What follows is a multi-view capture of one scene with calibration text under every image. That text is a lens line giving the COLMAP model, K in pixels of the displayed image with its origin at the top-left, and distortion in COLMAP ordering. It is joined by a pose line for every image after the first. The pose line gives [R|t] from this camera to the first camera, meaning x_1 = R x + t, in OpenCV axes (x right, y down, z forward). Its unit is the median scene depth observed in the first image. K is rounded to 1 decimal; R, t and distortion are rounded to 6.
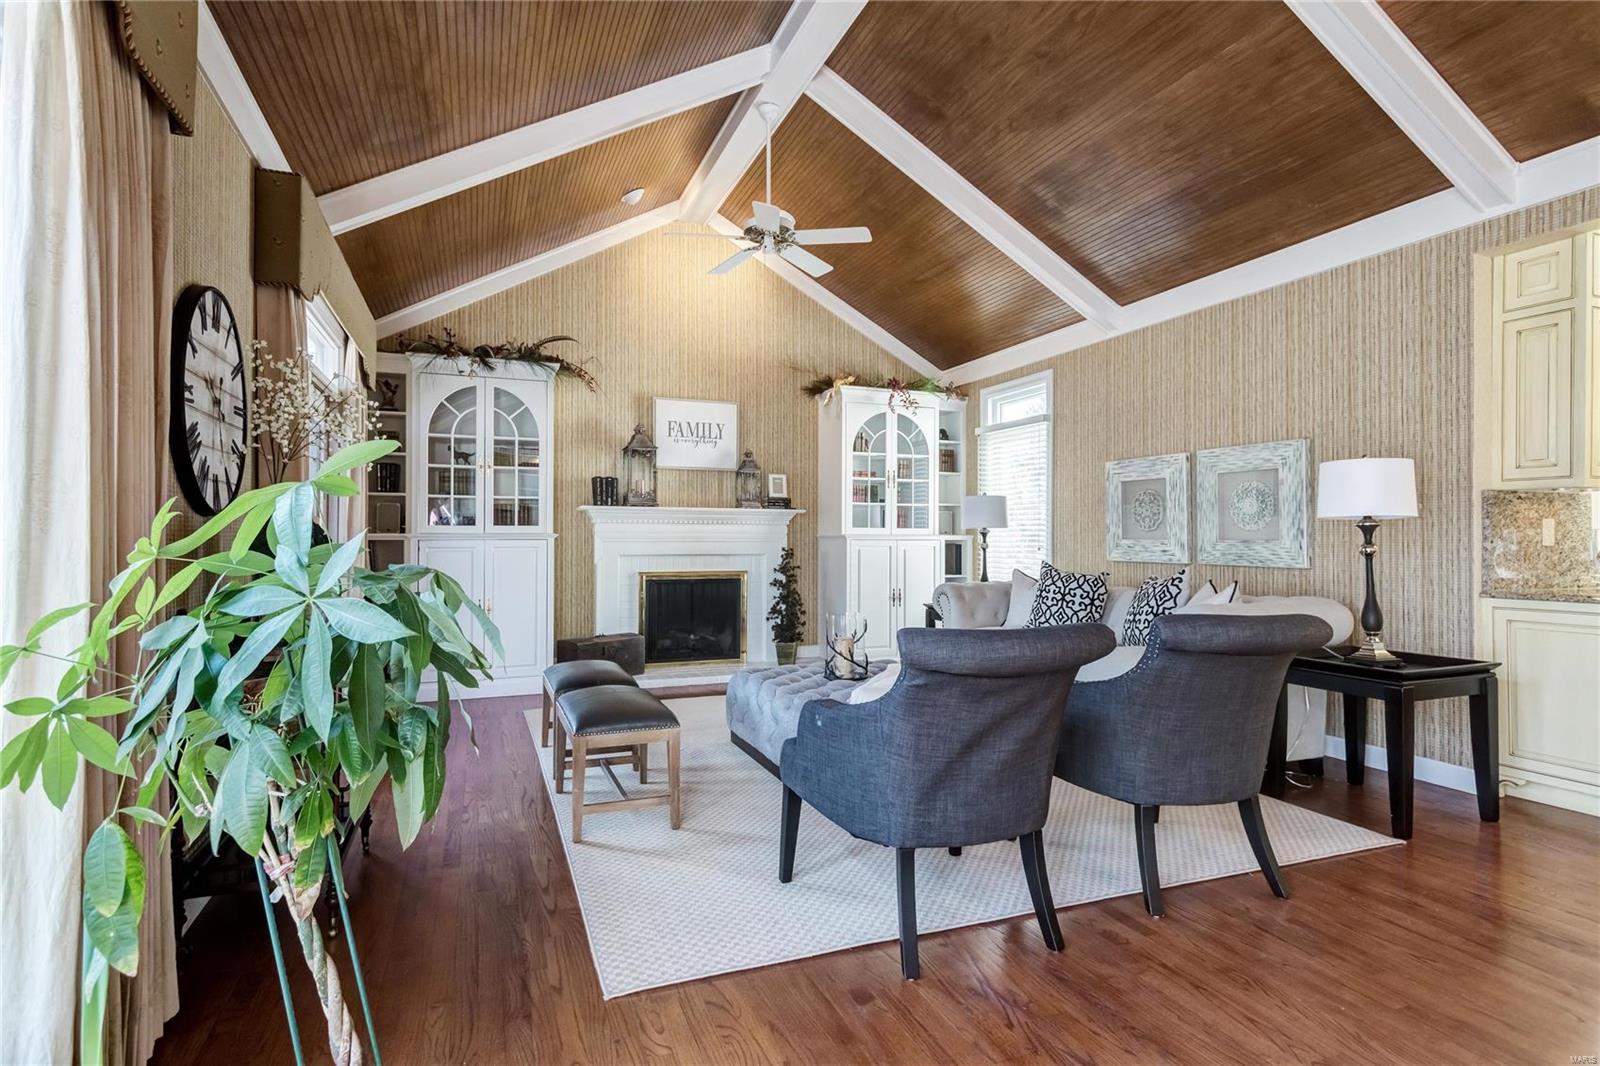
lens RADIAL K [[828.7, 0, 802.4], [0, 828.7, 532.5], [0, 0, 1]] dist [0.014780, -0.002464]
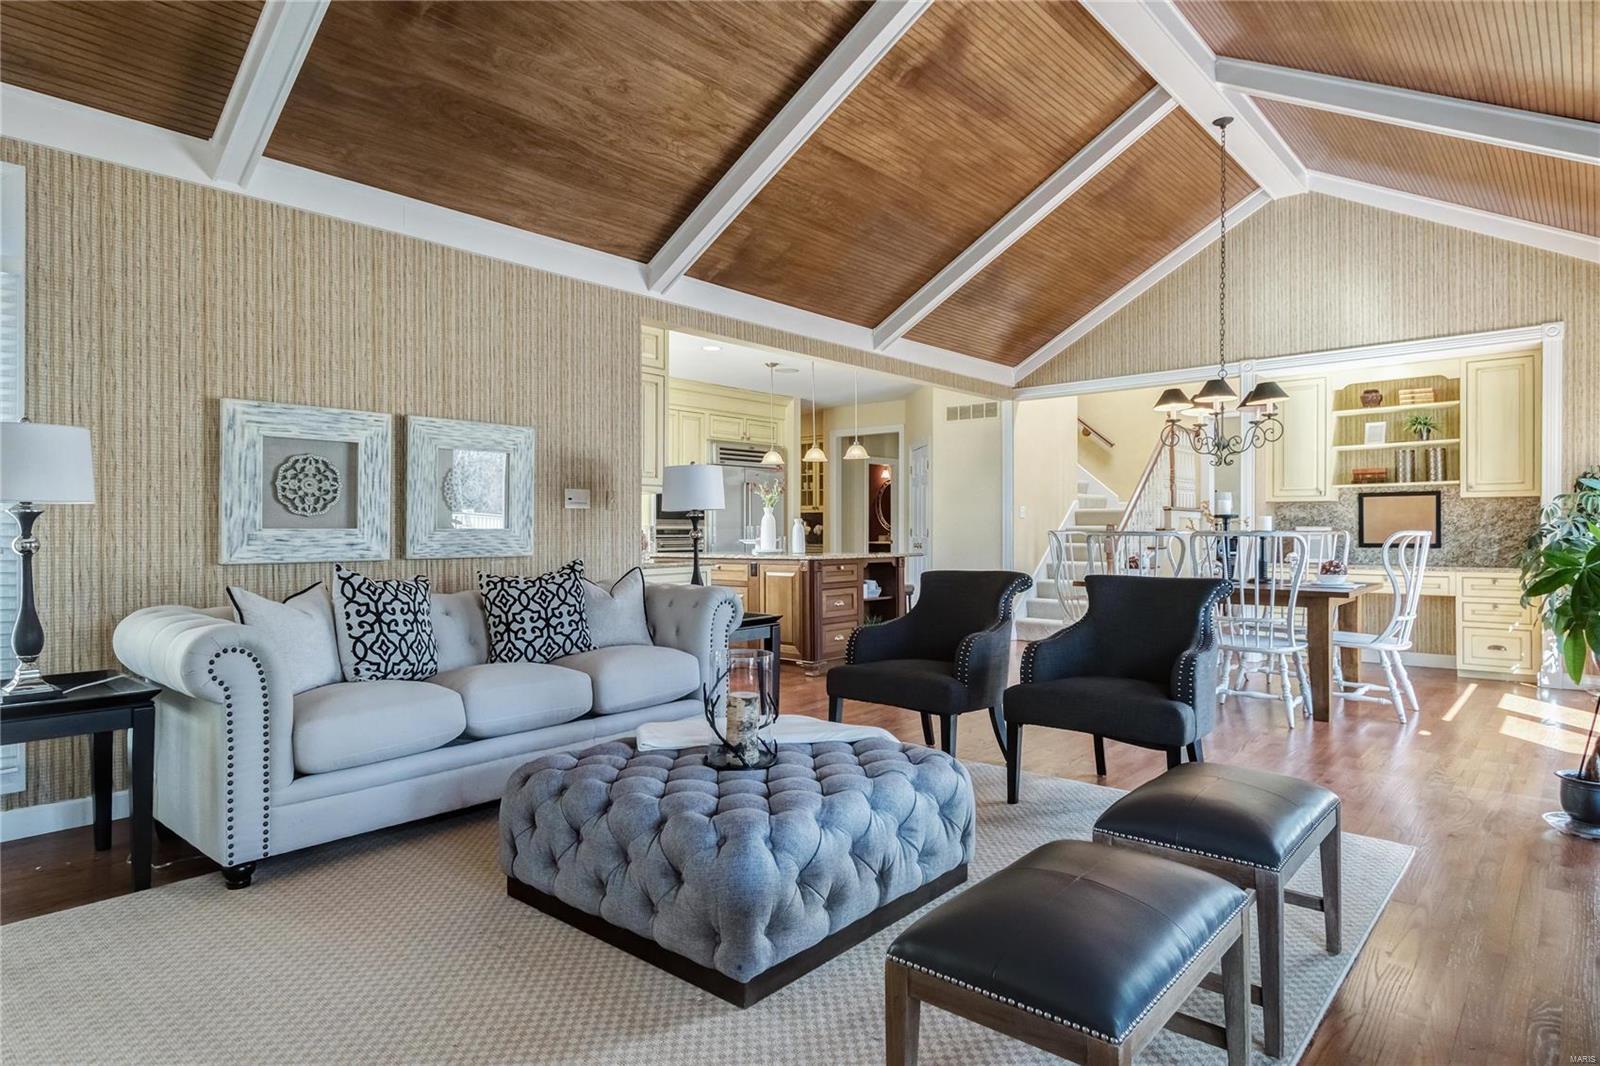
lens RADIAL K [[828.7, 0, 810.0], [0, 828.7, 531.9], [0, 0, 1]] dist [0.014780, -0.002464]
pose [[-0.434020, -0.003013, 0.900898, -0.400151], [-0.002239, 0.999995, 0.002266, 0.009570], [-0.900900, -0.001033, -0.434025, 1.002477]]
